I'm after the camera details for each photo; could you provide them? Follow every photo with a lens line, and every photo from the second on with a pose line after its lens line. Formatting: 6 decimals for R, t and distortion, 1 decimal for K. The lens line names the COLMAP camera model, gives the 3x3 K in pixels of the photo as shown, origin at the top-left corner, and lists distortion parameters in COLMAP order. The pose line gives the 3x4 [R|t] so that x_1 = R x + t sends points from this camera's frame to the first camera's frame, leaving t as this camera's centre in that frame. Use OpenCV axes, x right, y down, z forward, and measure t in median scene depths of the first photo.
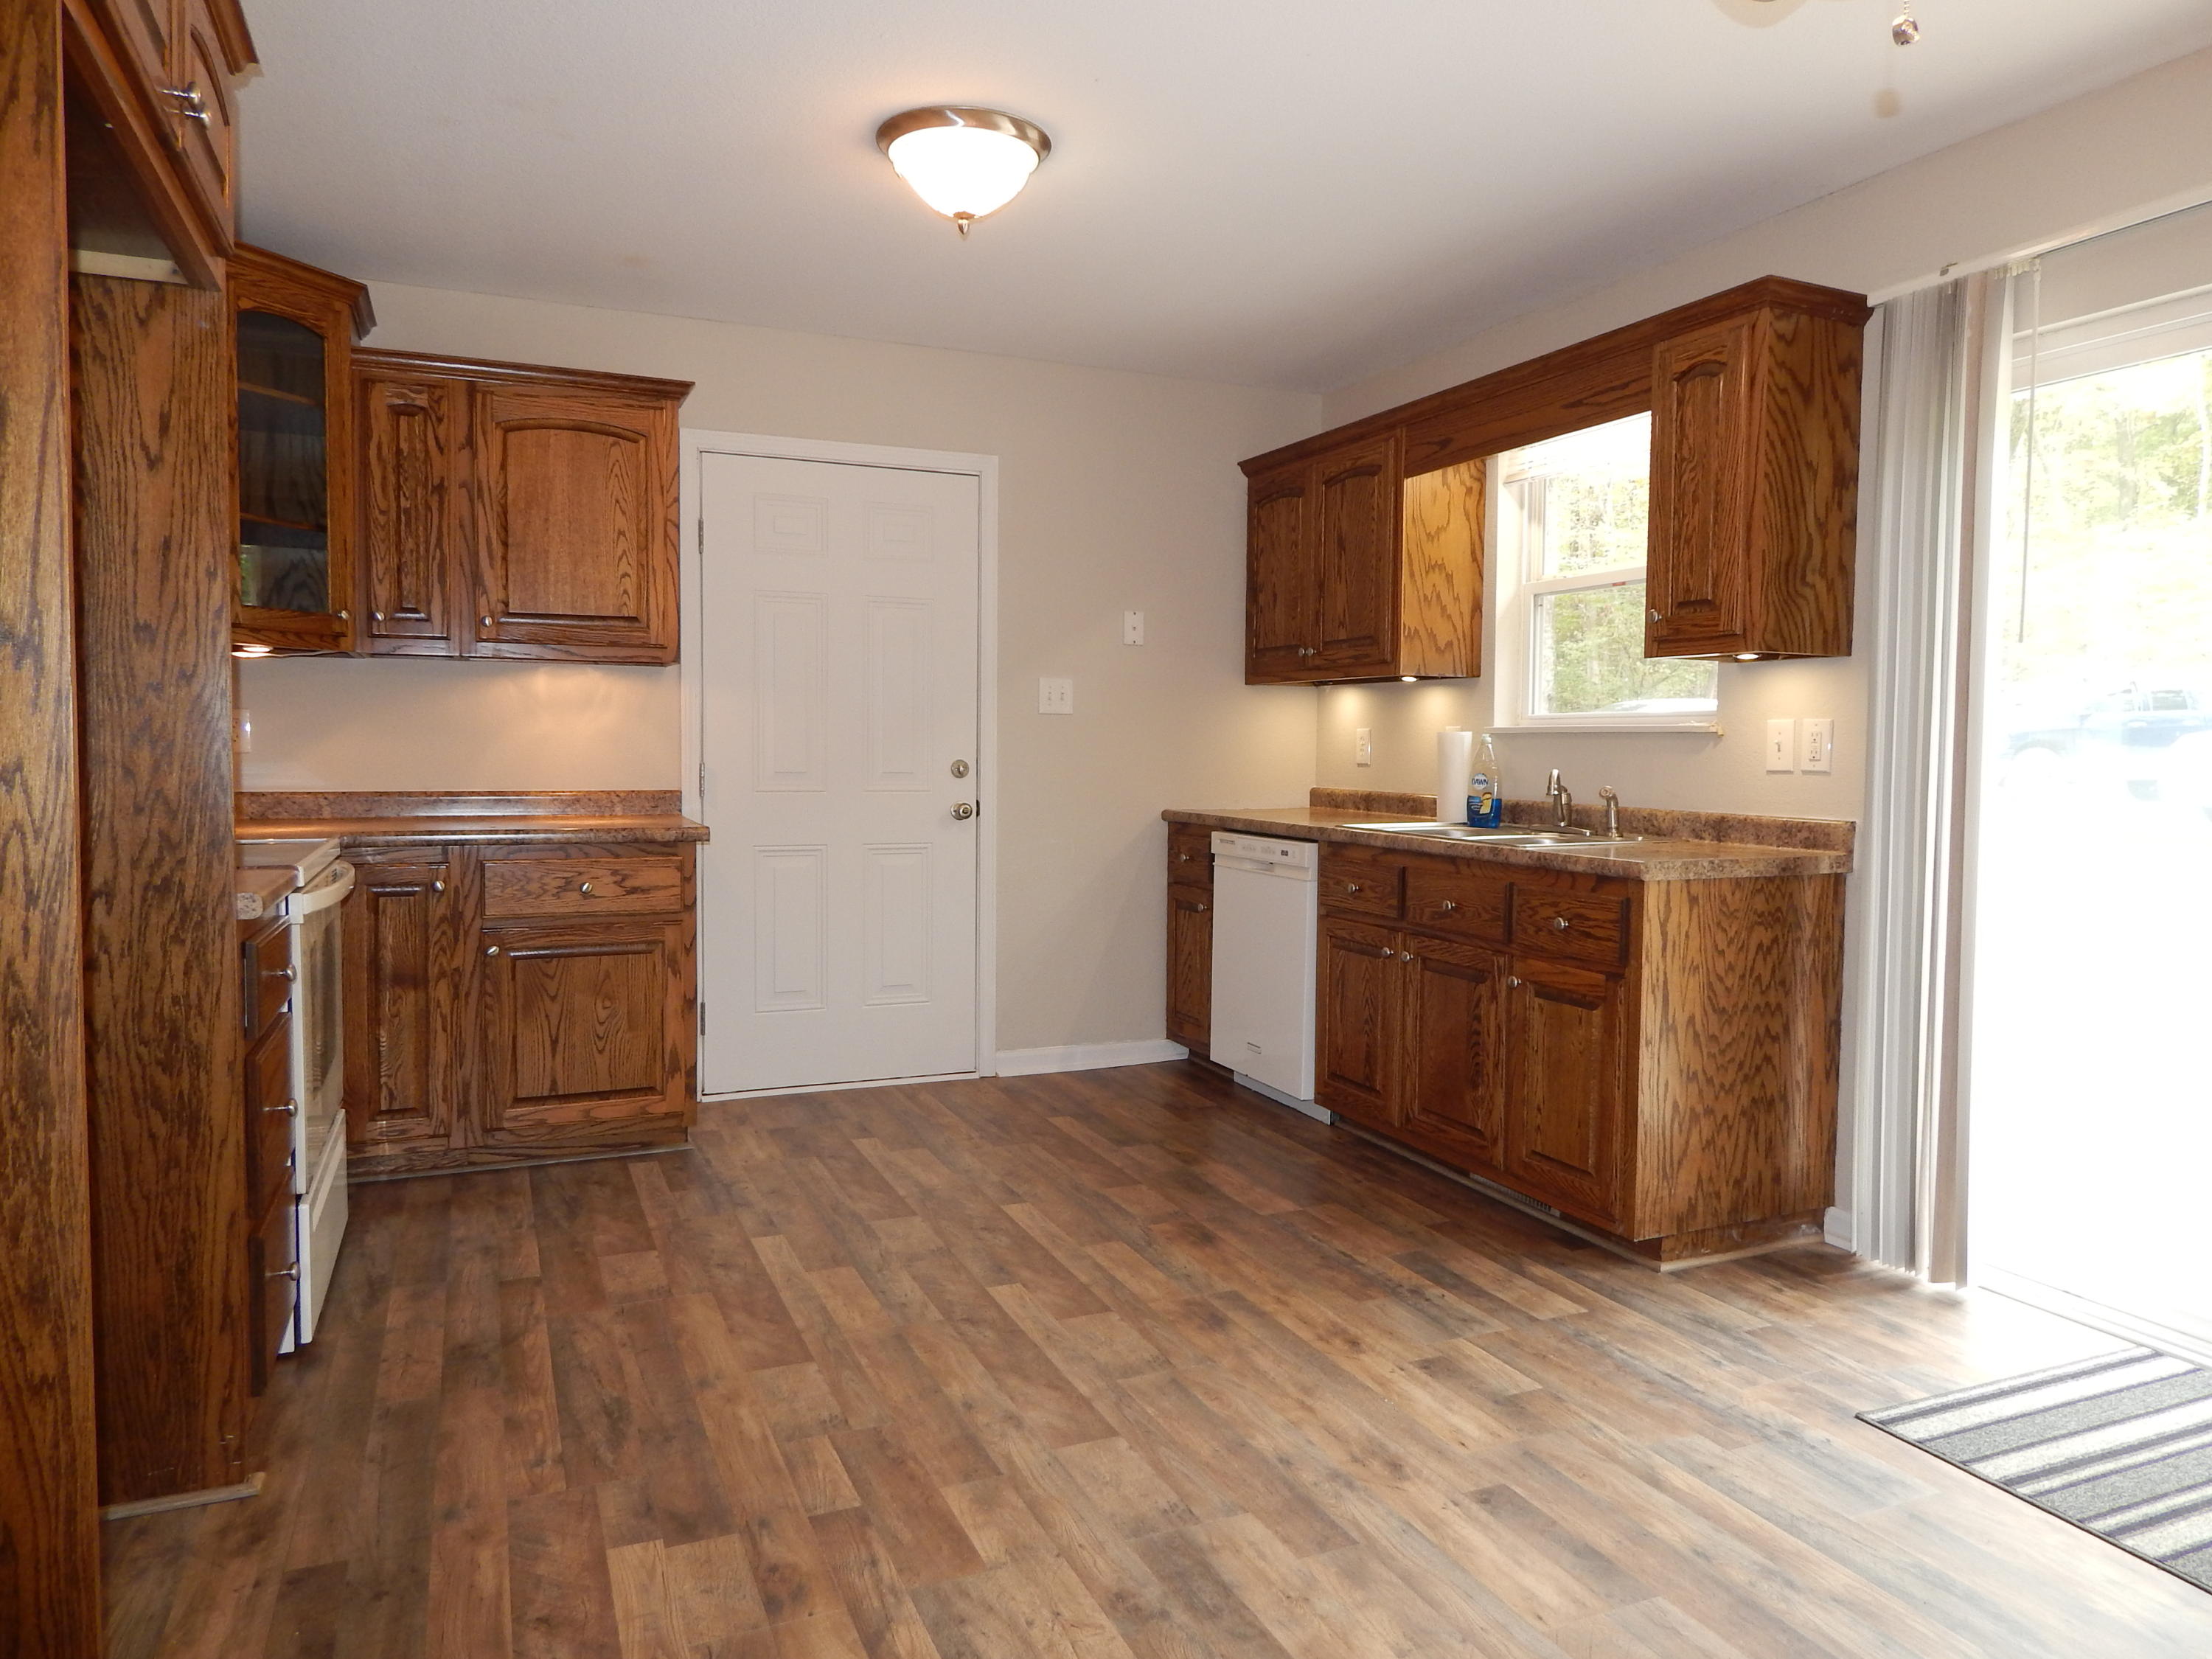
lens RADIAL K [[1457.5, 0, 1111.2], [0, 1457.5, 821.1], [0, 0, 1]] dist [0.007715, -0.020117]
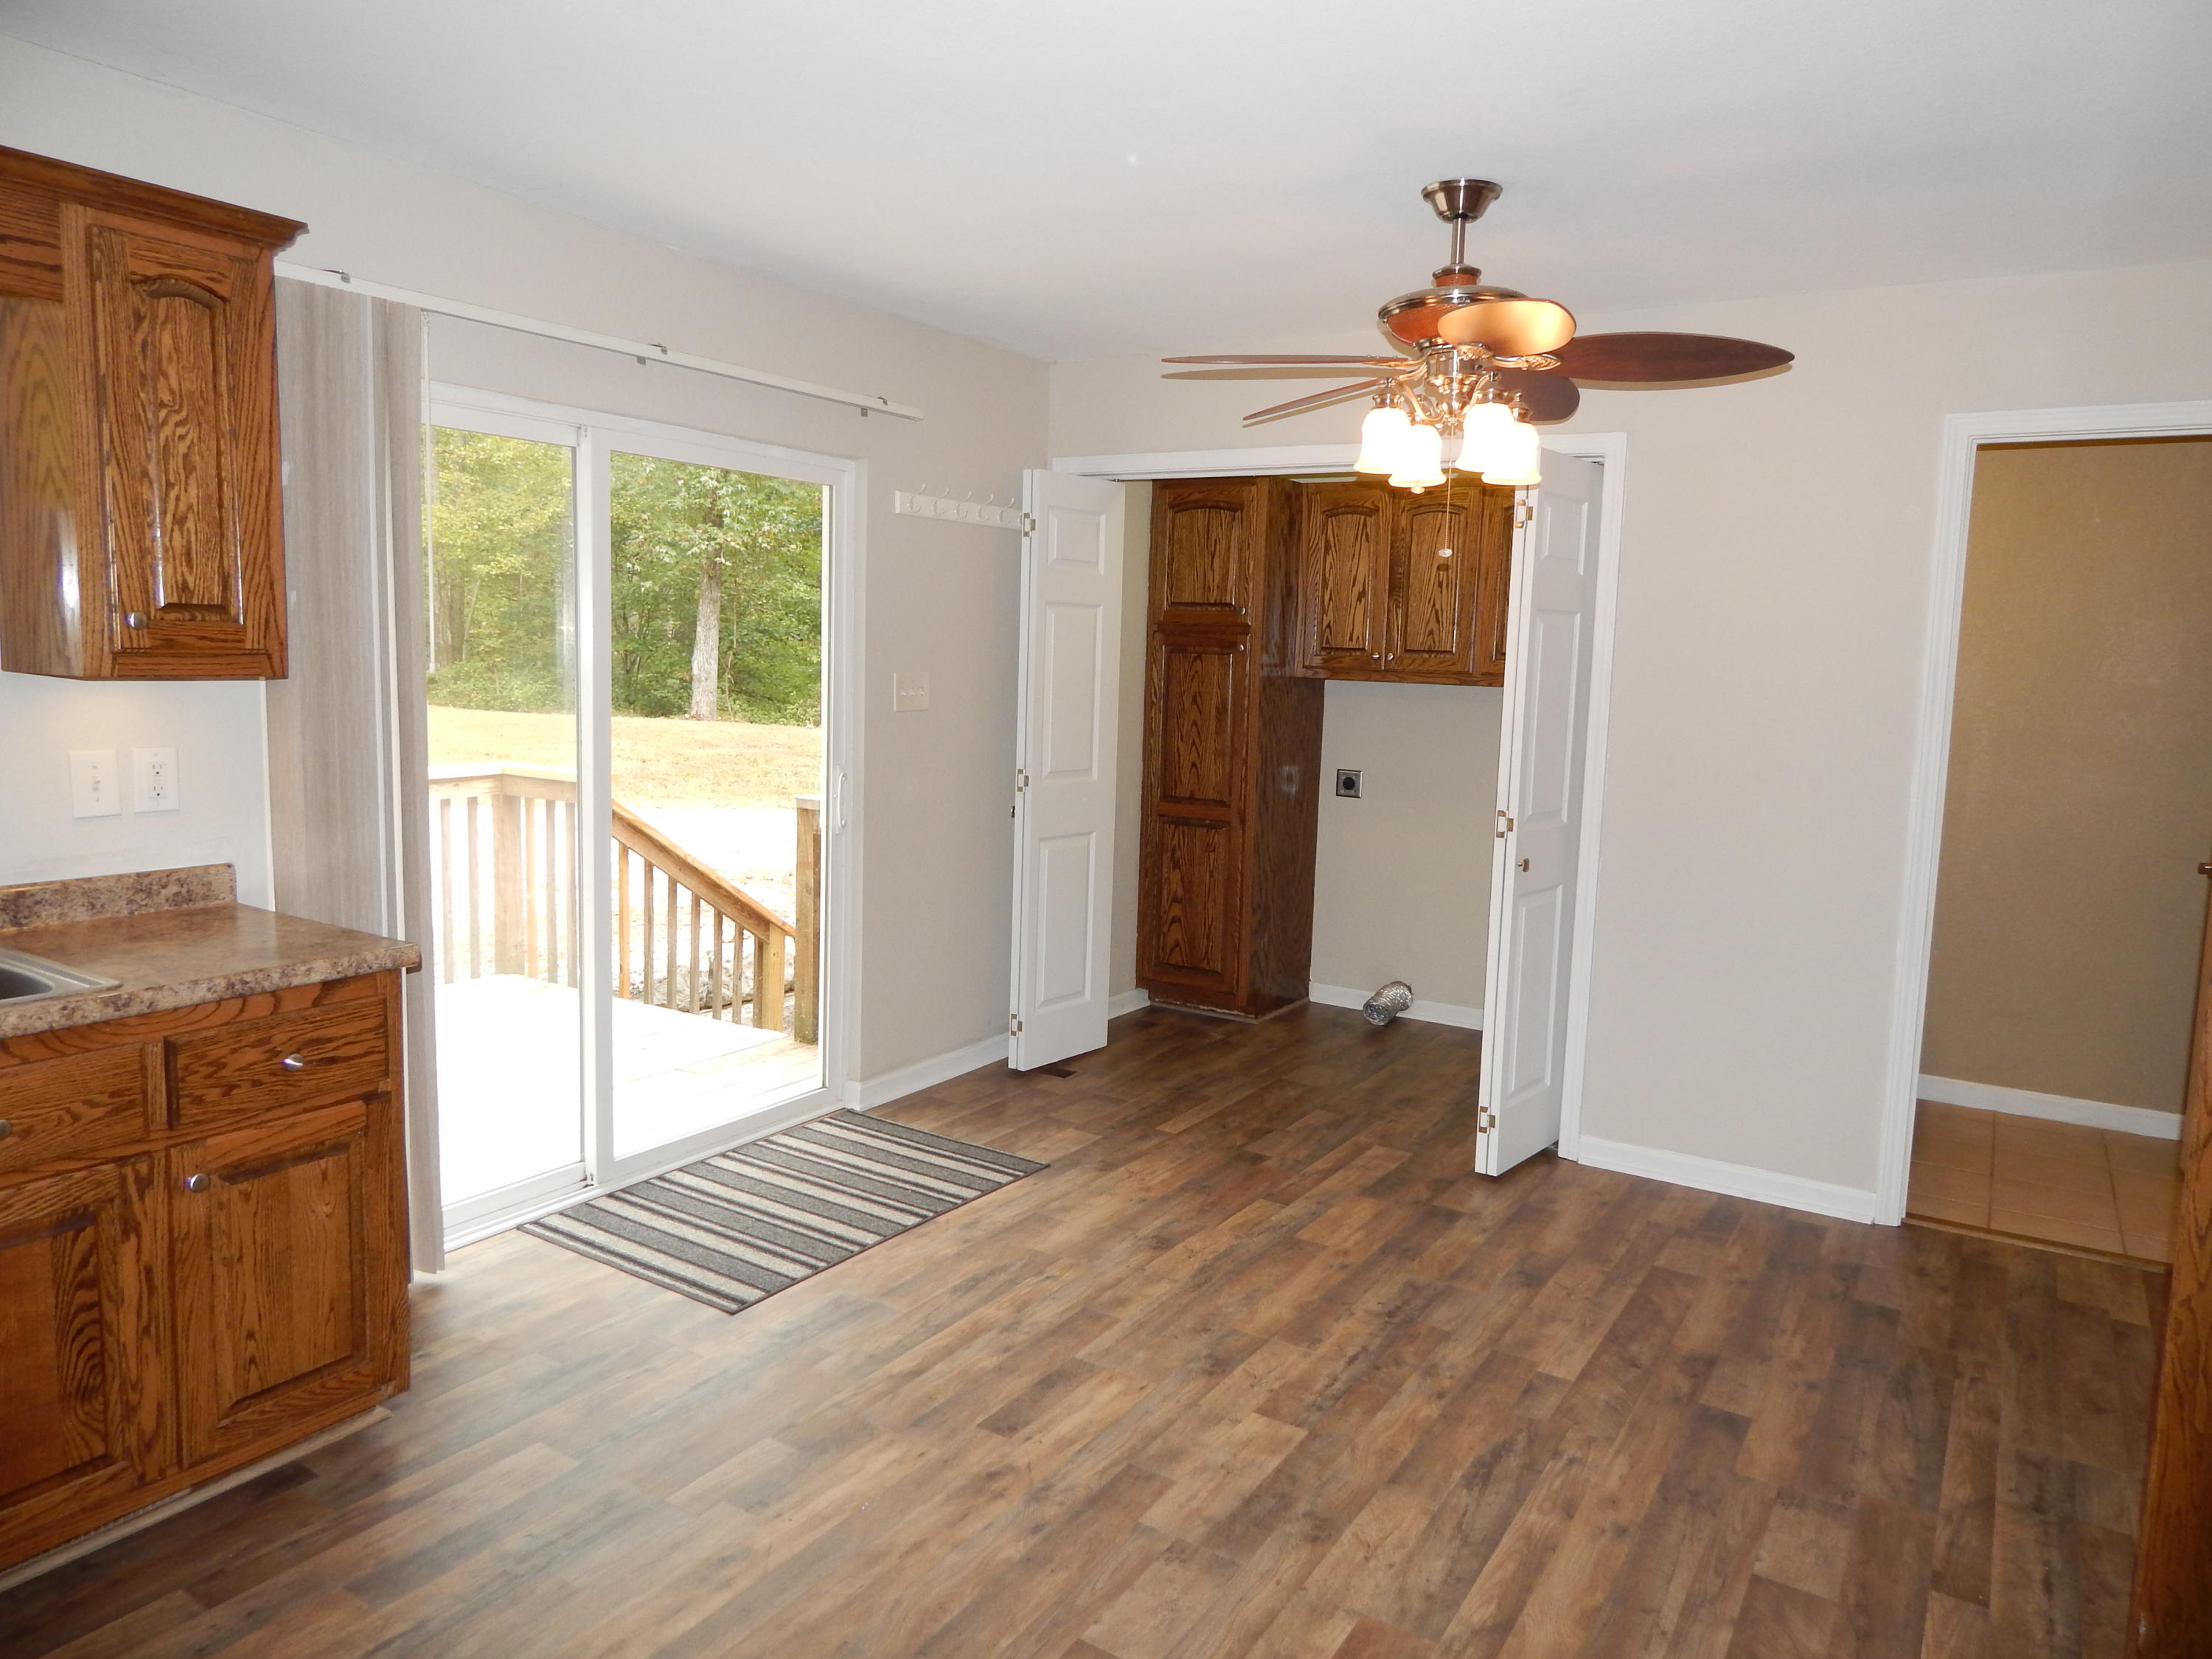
lens RADIAL K [[1457.5, 0, 1111.2], [0, 1457.5, 821.1], [0, 0, 1]] dist [0.007715, -0.020117]
pose [[-0.562747, -0.123478, 0.817355, -0.692952], [0.007458, 0.987982, 0.154390, -0.218083], [-0.826595, 0.092978, -0.555063, 1.474851]]
